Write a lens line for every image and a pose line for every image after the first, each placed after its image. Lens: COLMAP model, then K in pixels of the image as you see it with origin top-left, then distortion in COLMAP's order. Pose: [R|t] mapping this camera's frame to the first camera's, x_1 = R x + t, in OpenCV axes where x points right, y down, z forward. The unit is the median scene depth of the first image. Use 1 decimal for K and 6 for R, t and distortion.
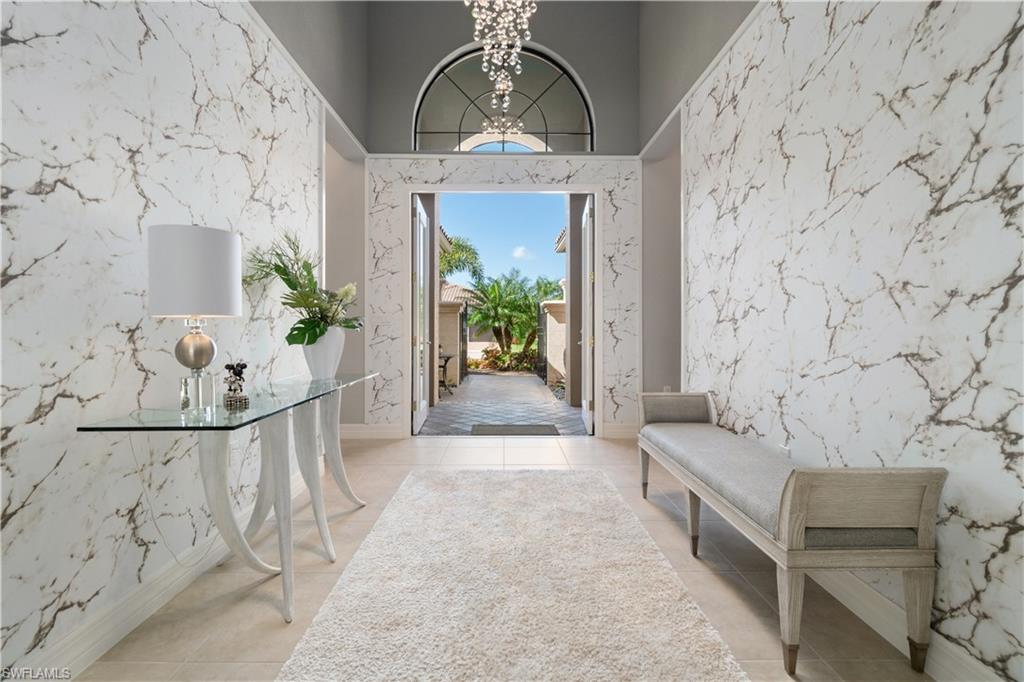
lens RADIAL K [[443.0, 0, 509.3], [0, 443.0, 326.4], [0, 0, 1]] dist [-0.003586, -0.000171]
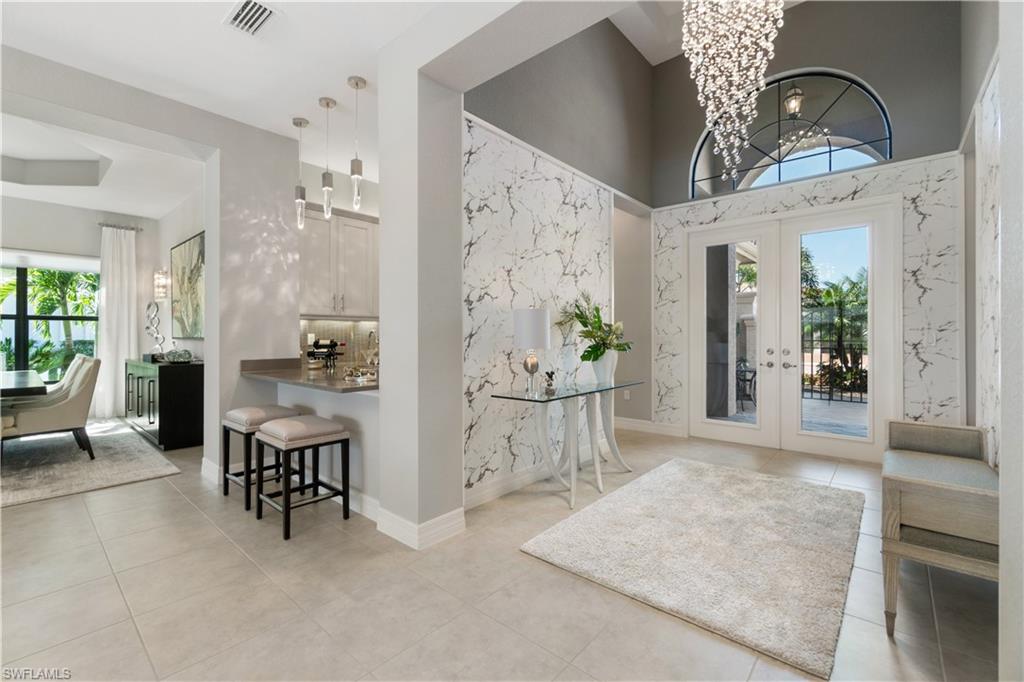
lens RADIAL K [[435.1, 0, 509.6], [0, 435.1, 335.9], [0, 0, 1]] dist [-0.011899, 0.000593]
pose [[0.748706, -0.001128, -0.662901, 0.359970], [0.003520, 0.999991, 0.002275, -0.054528], [0.662892, -0.004037, 0.748704, -0.380418]]
